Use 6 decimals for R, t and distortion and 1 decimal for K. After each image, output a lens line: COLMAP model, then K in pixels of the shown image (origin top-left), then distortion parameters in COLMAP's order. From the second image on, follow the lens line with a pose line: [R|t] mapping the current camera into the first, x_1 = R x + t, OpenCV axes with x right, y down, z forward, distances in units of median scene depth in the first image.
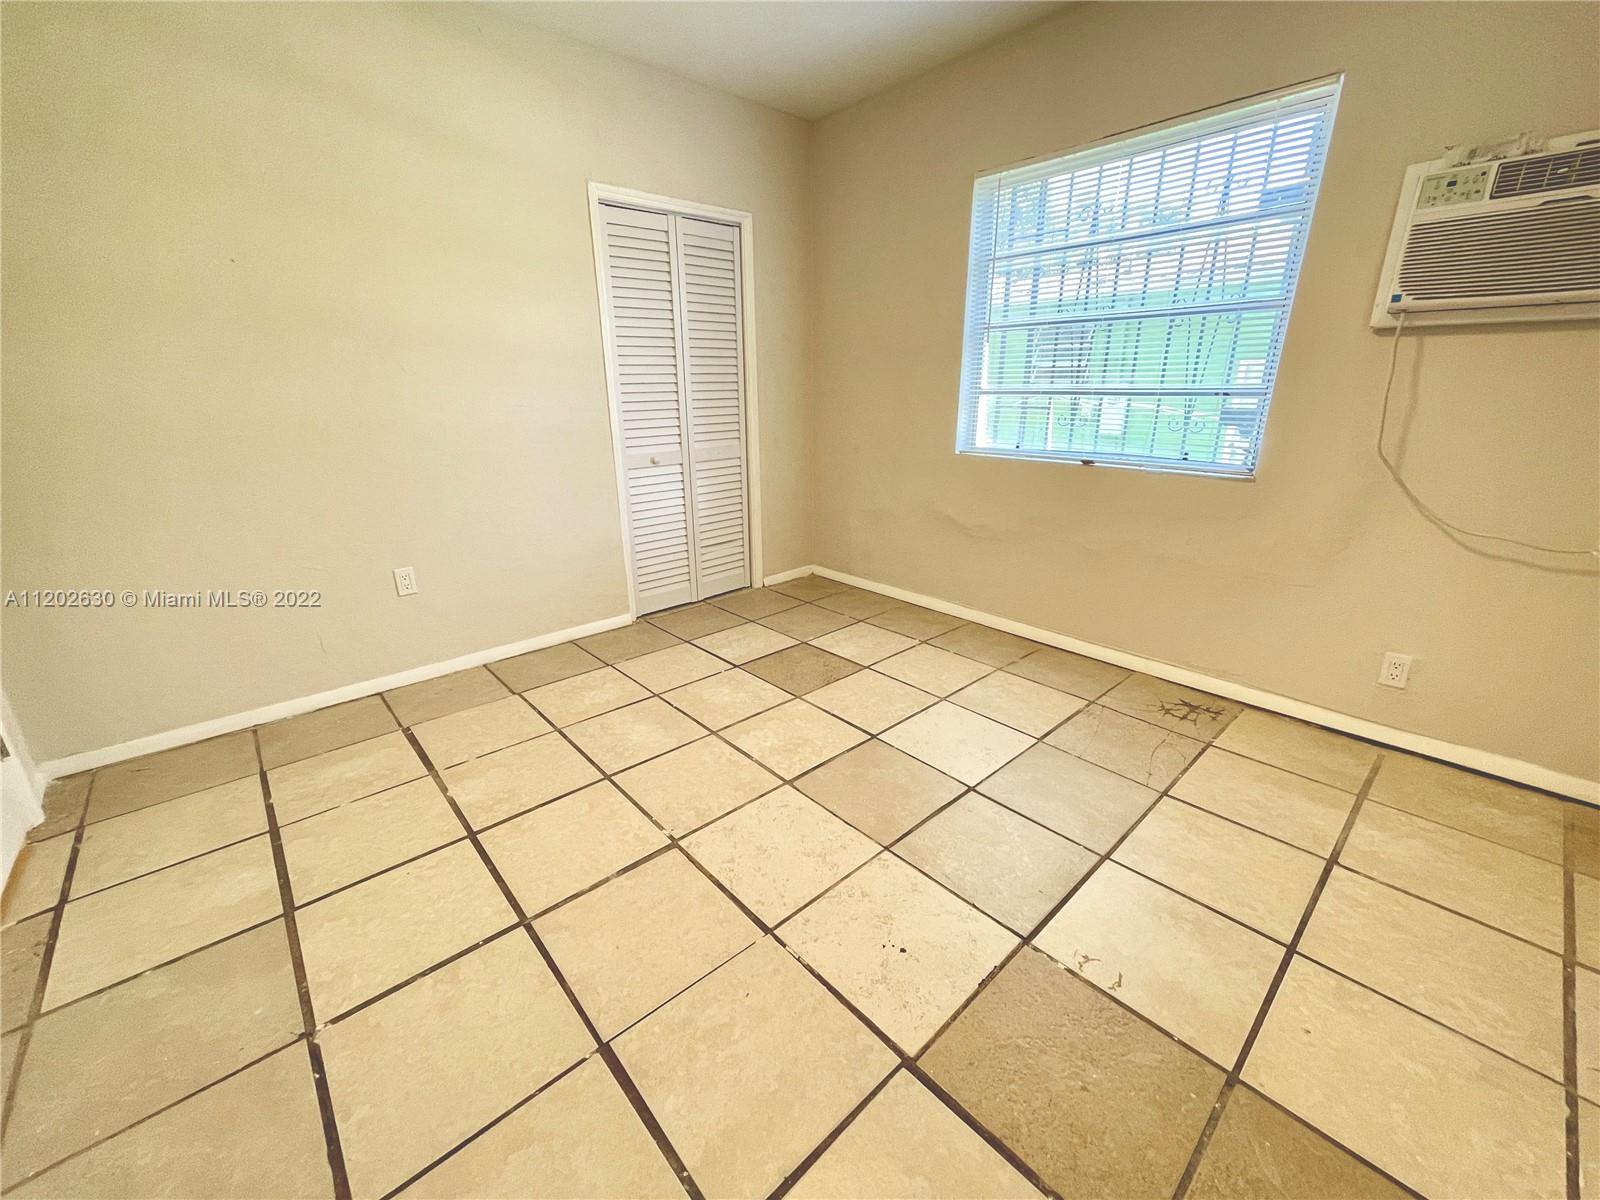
lens RADIAL K [[647.4, 0, 794.9], [0, 647.4, 598.8], [0, 0, 1]] dist [-0.001601, 0.000758]
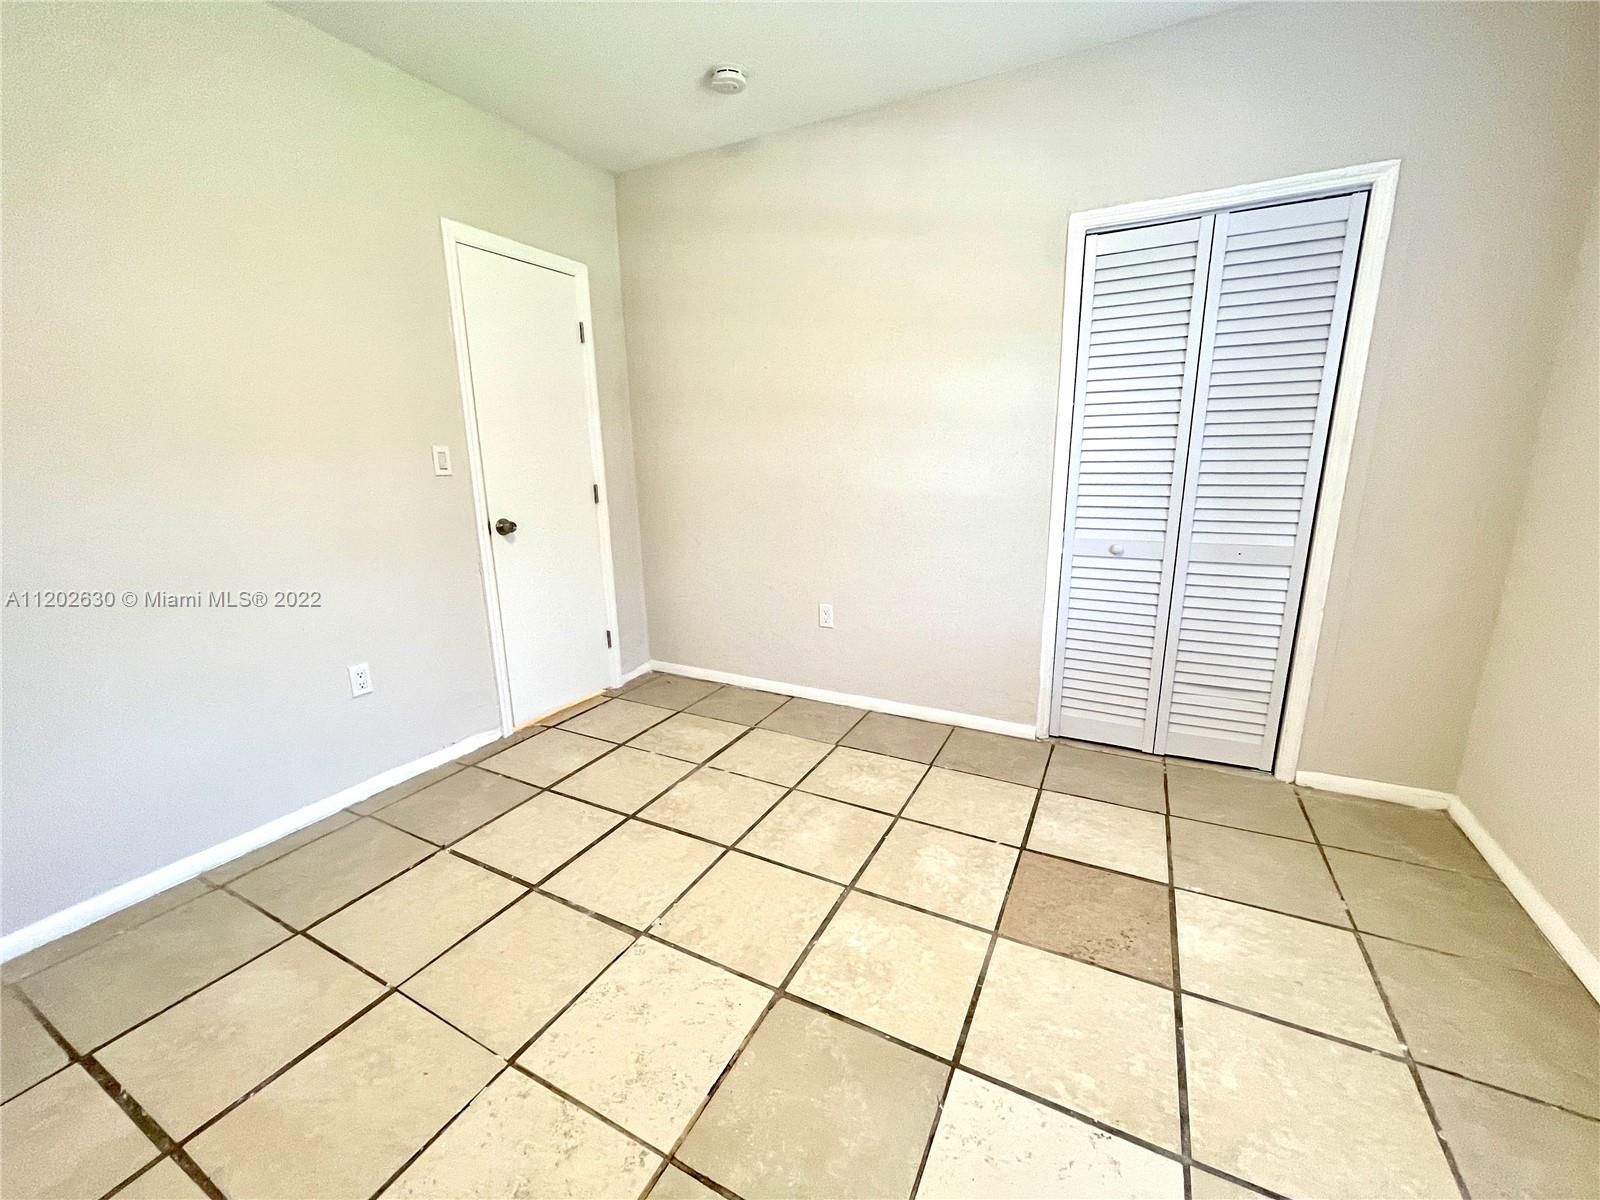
lens RADIAL K [[647.4, 0, 797.4], [0, 647.4, 596.8], [0, 0, 1]] dist [-0.001601, 0.000758]
pose [[0.348893, 0.219153, -0.911178, 0.388847], [-0.281971, 0.951769, 0.120948, -0.164667], [0.893737, 0.214728, 0.393861, 0.426711]]
